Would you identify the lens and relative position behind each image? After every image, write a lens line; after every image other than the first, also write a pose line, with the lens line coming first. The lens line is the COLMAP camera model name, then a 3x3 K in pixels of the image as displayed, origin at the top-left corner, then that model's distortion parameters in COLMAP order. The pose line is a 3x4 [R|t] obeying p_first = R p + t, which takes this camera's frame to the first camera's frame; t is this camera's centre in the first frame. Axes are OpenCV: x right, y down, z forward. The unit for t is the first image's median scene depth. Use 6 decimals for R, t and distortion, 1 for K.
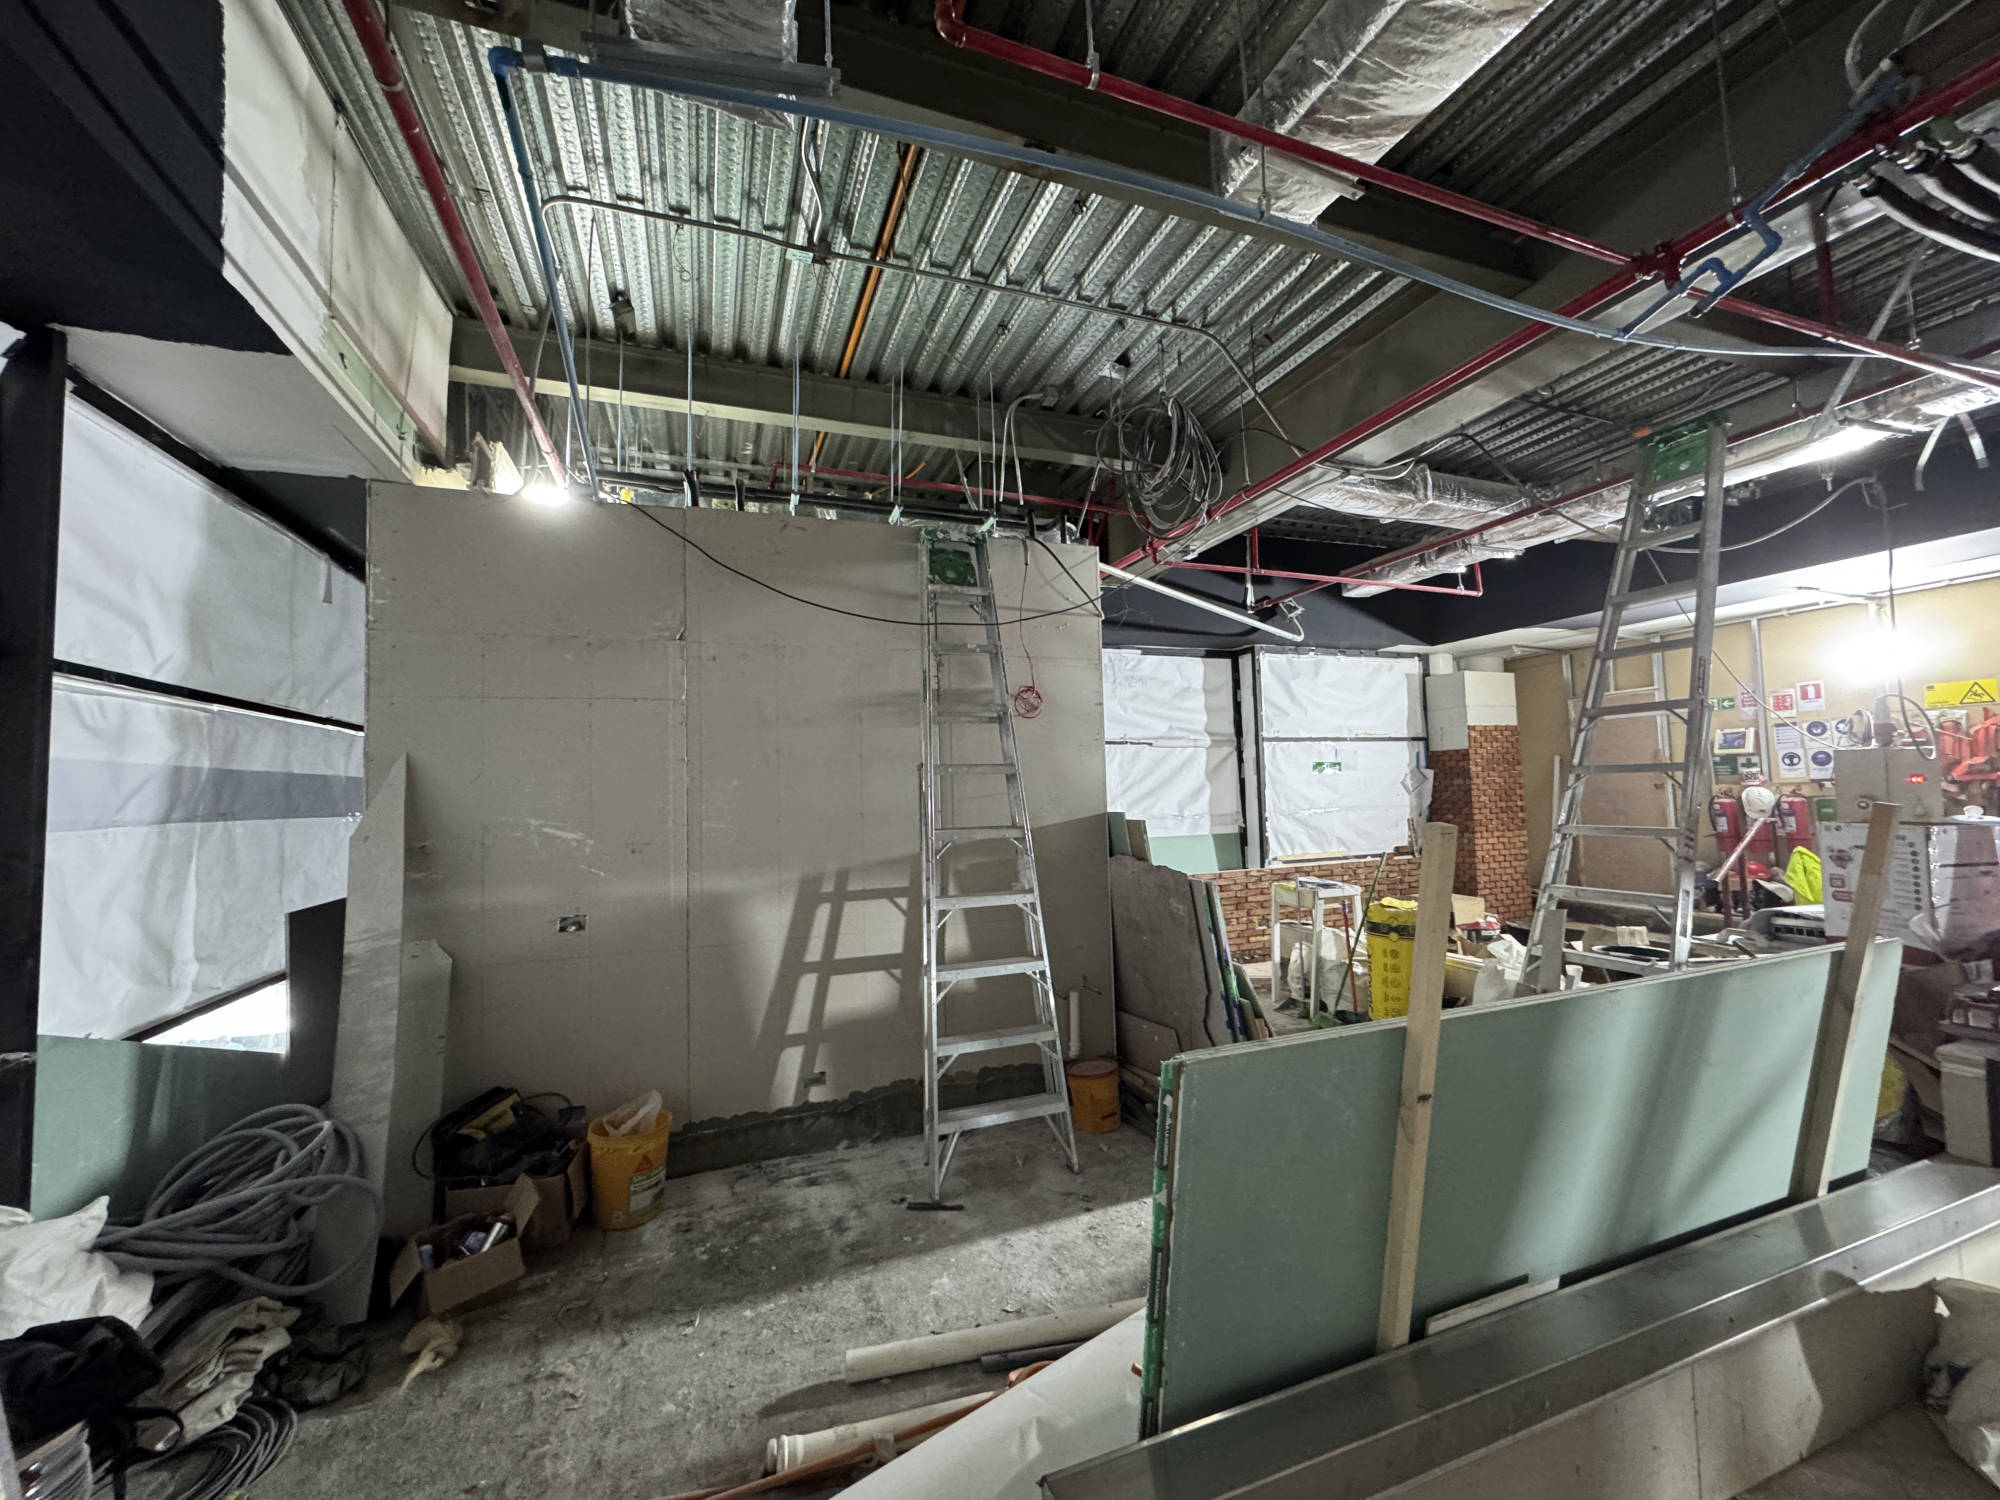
lens RADIAL K [[796.5, 0, 1004.6], [0, 796.5, 749.2], [0, 0, 1]] dist [-0.001397, 0.000126]
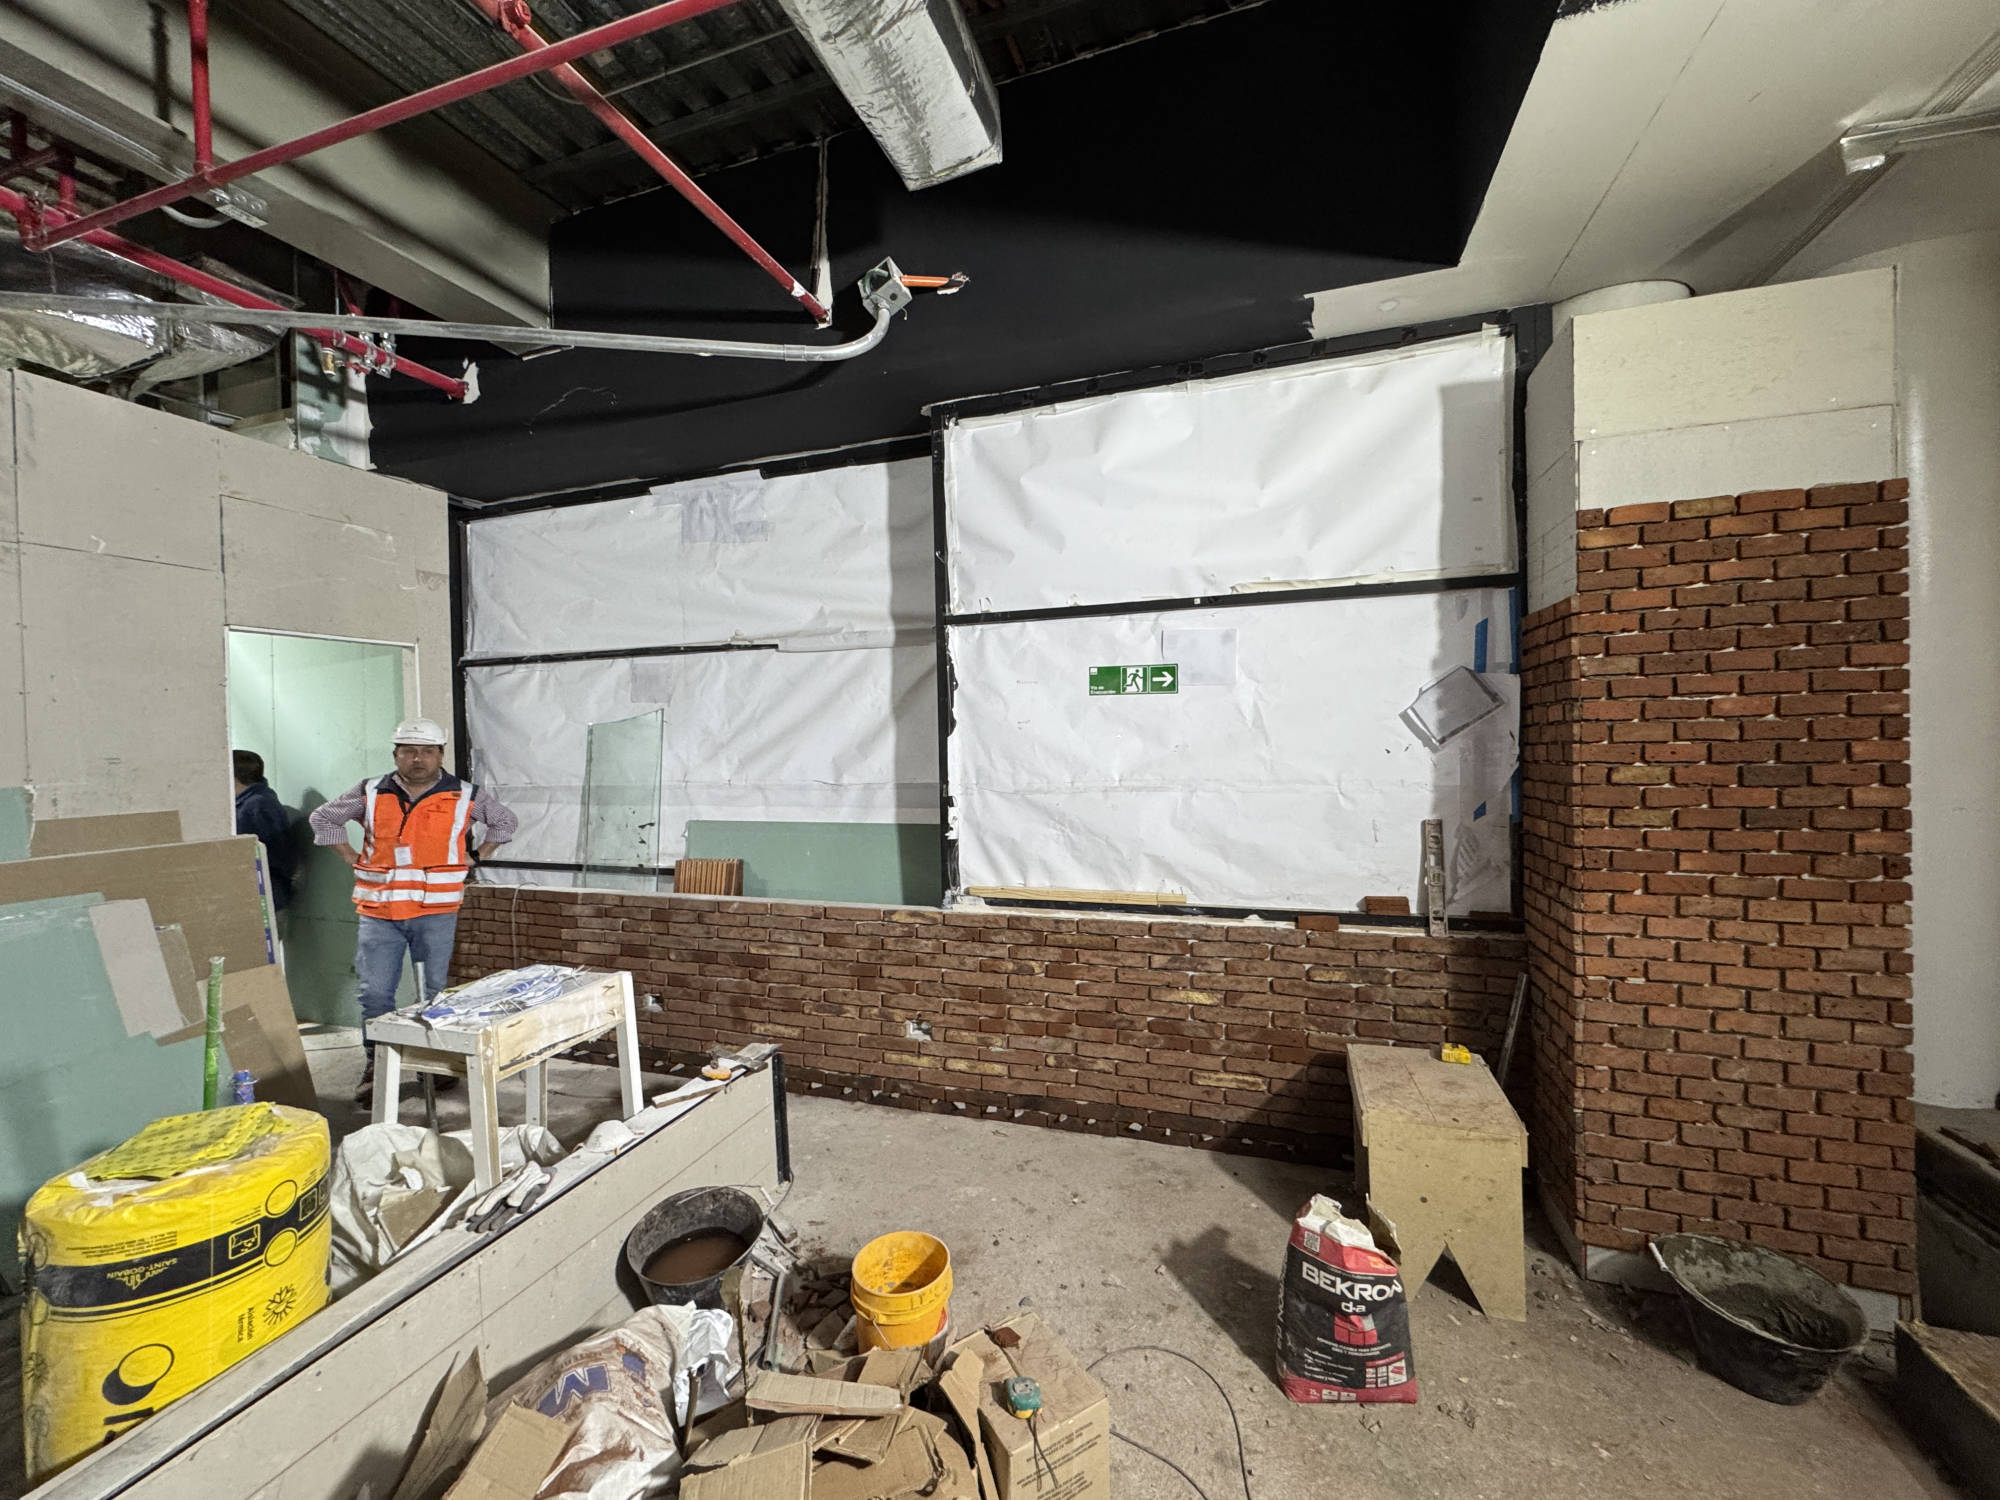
lens RADIAL K [[796.5, 0, 999.2], [0, 796.5, 746.5], [0, 0, 1]] dist [-0.001397, 0.000126]
pose [[0.774499, 0.019494, -0.632275, 0.615596], [0.038116, 0.996271, 0.077407, 0.023447], [0.631426, -0.084052, 0.770868, 0.660128]]
